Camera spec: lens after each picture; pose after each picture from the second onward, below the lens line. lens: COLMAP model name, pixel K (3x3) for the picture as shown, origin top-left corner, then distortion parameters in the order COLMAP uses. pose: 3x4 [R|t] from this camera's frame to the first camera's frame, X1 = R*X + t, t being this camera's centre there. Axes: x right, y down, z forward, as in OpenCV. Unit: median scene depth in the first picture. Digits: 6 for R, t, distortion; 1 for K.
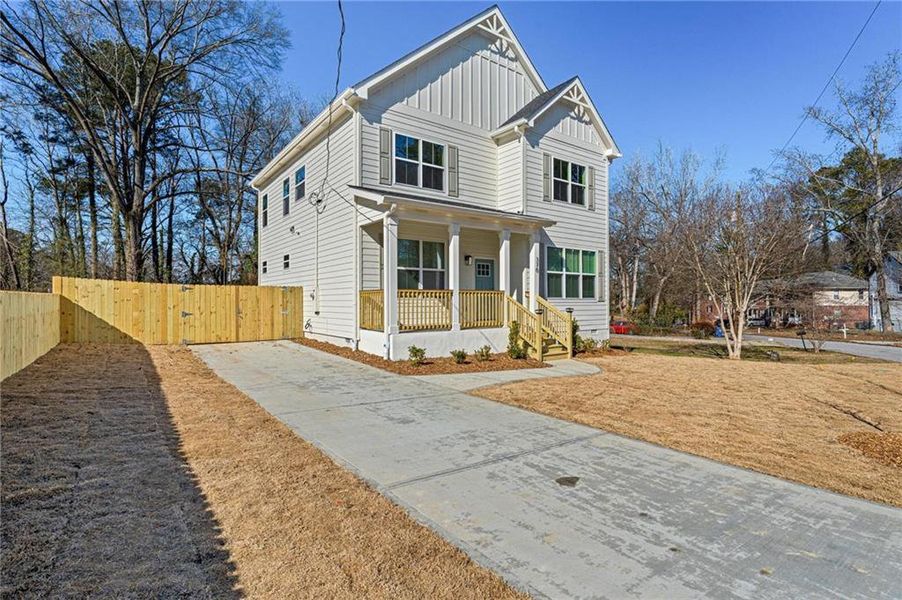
lens RADIAL K [[442.0, 0, 448.8], [0, 442.0, 301.2], [0, 0, 1]] dist [-0.004882, 0.001044]
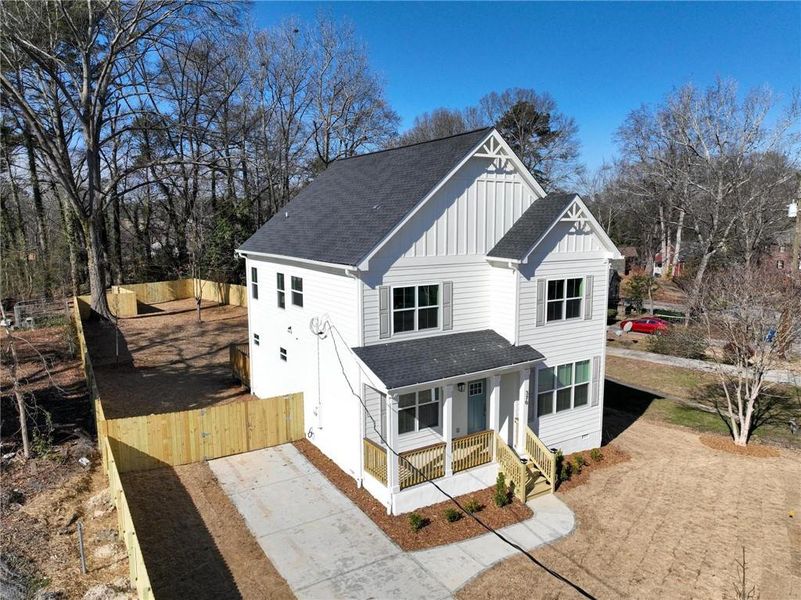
lens RADIAL K [[565.6, 0, 401.4], [0, 565.6, 301.5], [0, 0, 1]] dist [0.013027, -0.000939]
pose [[0.997509, 0.007427, -0.070152, -0.004945], [0.002753, 0.989587, 0.143907, -0.477525], [0.070490, -0.143741, 0.987102, -0.306245]]
